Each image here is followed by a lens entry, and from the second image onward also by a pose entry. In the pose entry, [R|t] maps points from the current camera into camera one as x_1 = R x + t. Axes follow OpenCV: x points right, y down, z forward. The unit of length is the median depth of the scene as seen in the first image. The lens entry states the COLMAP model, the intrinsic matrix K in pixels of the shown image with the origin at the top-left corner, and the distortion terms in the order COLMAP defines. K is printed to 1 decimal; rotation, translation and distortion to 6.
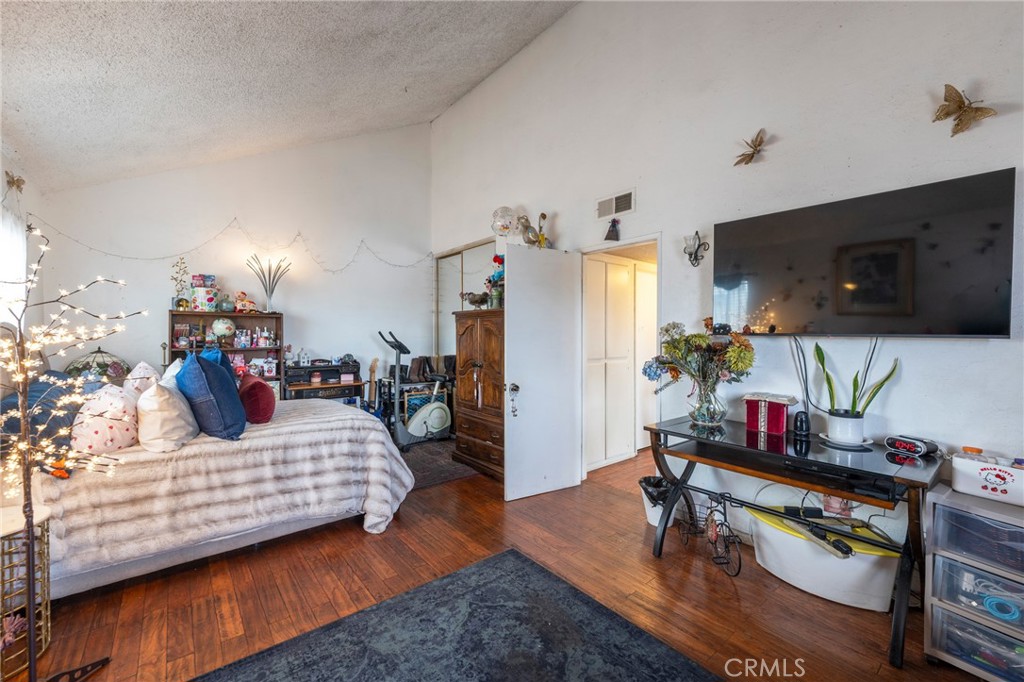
lens RADIAL K [[412.2, 0, 513.8], [0, 412.2, 342.1], [0, 0, 1]] dist [0.000731, -0.000150]
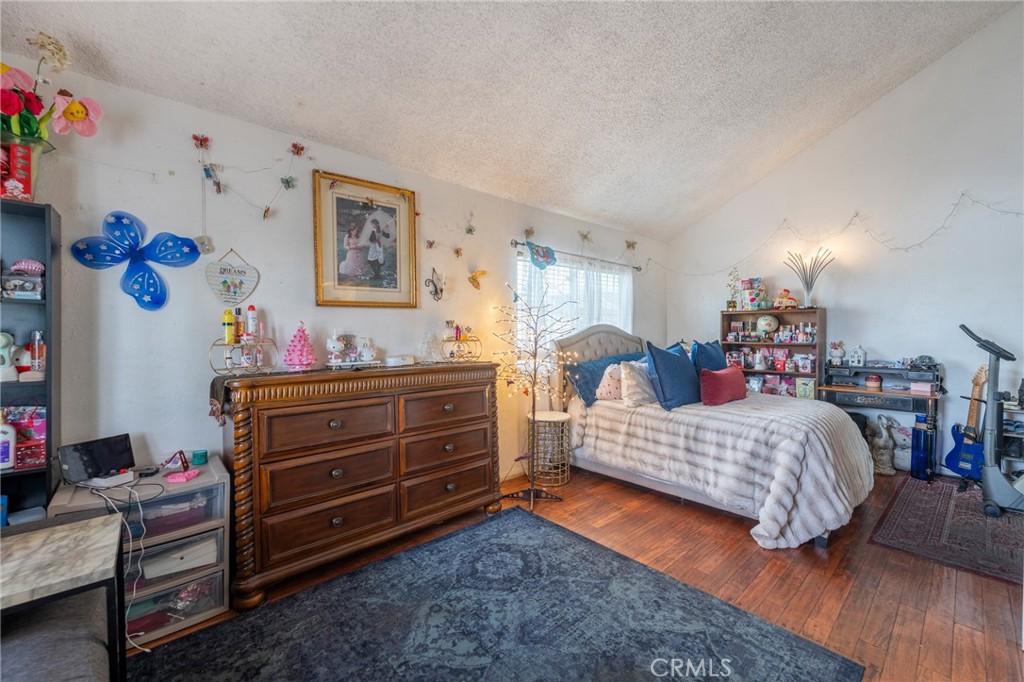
lens RADIAL K [[412.2, 0, 513.8], [0, 412.2, 342.1], [0, 0, 1]] dist [0.000731, -0.000150]
pose [[0.062724, 0.024871, -0.997721, 0.561525], [-0.015772, 0.999589, 0.023926, -0.003604], [0.997906, 0.014235, 0.063091, 0.402219]]
